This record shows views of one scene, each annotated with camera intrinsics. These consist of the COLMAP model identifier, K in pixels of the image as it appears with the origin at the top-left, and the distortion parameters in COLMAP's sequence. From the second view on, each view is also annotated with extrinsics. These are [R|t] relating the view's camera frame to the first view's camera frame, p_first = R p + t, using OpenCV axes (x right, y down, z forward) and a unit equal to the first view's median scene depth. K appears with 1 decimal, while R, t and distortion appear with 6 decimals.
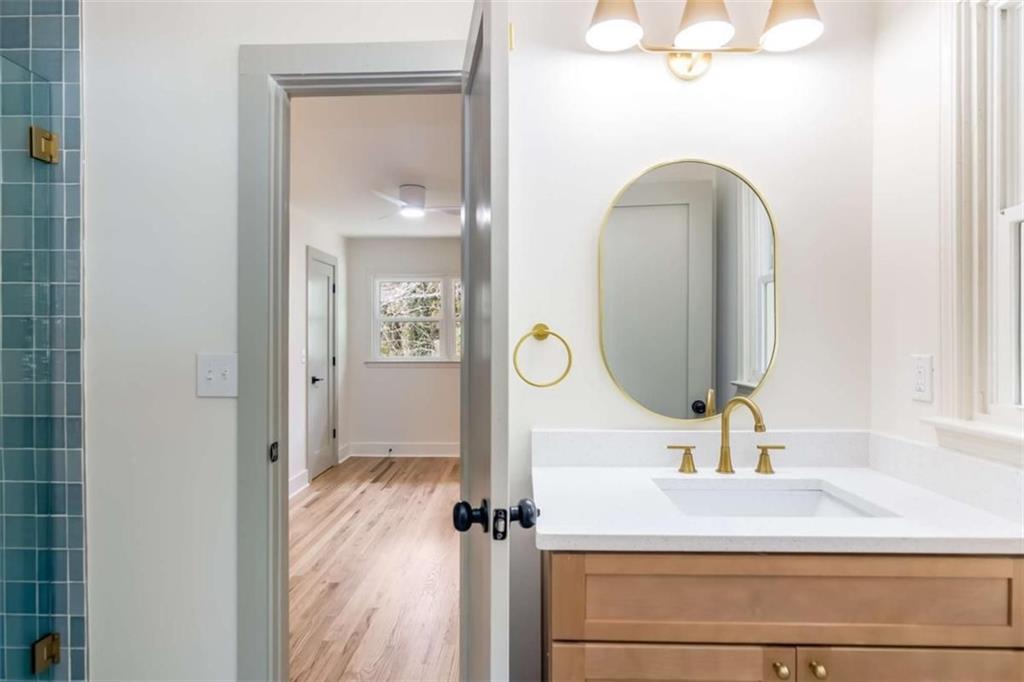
lens RADIAL K [[540.6, 0, 509.0], [0, 540.6, 346.4], [0, 0, 1]] dist [0.003808, -0.001869]
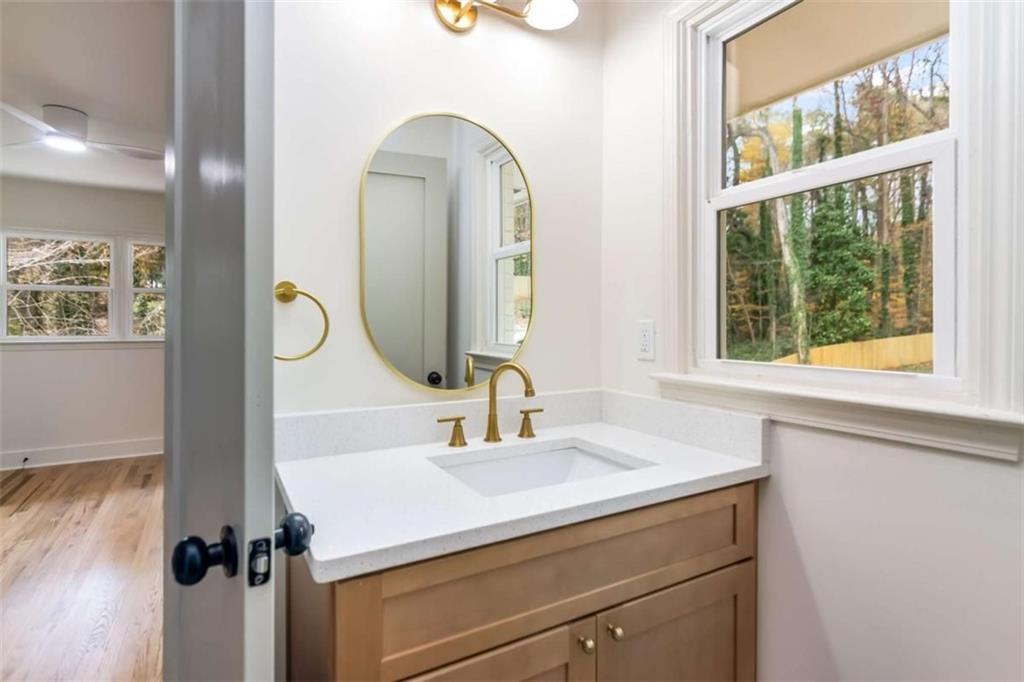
lens RADIAL K [[500.7, 0, 497.6], [0, 500.7, 326.3], [0, 0, 1]] dist [0.000875, 0.002013]
pose [[0.857072, 0.000944, 0.515195, -0.059012], [0.000038, 0.999998, -0.001894, 0.028248], [-0.515196, 0.001643, 0.857071, 0.225256]]
